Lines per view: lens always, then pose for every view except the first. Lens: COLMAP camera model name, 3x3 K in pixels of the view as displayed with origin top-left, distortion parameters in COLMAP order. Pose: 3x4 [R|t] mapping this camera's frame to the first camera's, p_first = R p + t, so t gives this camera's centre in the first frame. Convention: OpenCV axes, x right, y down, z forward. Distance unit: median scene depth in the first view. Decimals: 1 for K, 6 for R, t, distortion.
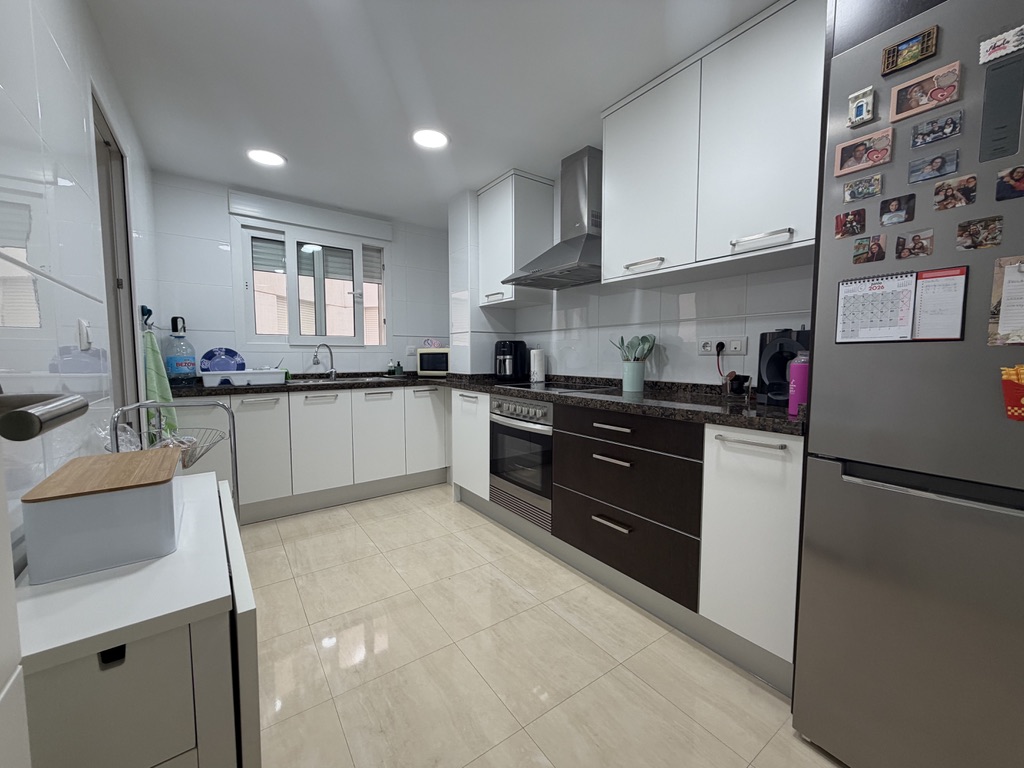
lens RADIAL K [[408.6, 0, 510.1], [0, 408.6, 384.2], [0, 0, 1]] dist [0.002095, 0.000108]
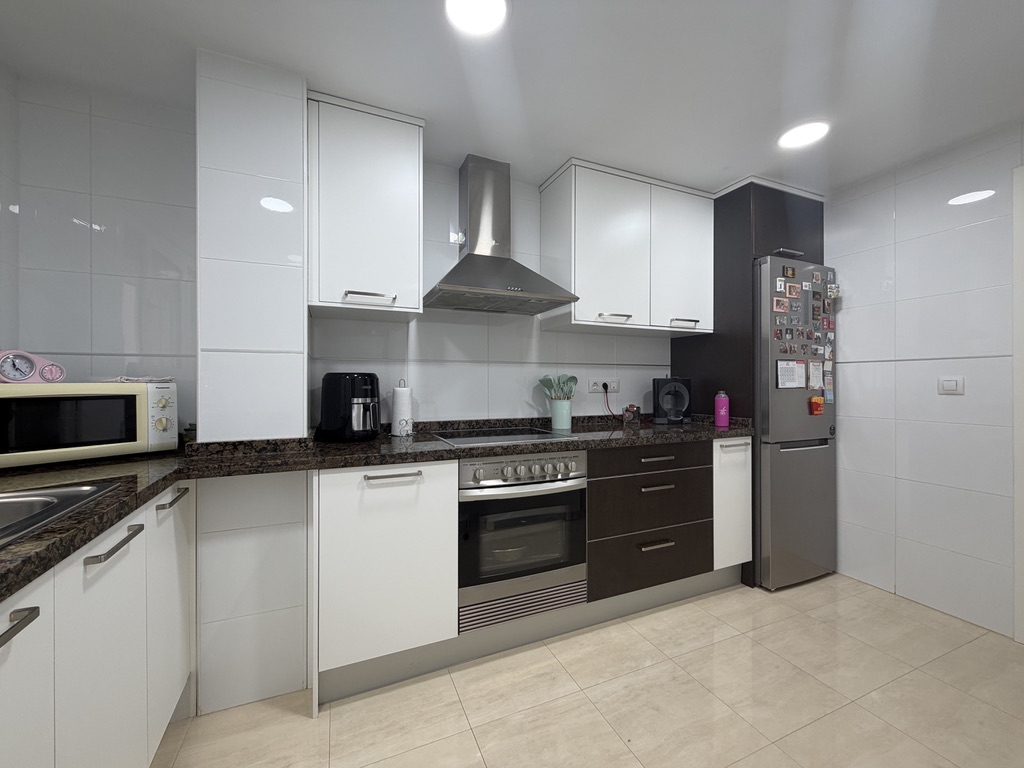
lens RADIAL K [[408.6, 0, 510.1], [0, 408.6, 384.2], [0, 0, 1]] dist [0.002095, 0.000108]
pose [[0.207304, -0.001305, 0.978276, -0.794392], [0.071388, 0.997353, -0.013797, -0.096013], [-0.975668, 0.072697, 0.206848, 0.964086]]
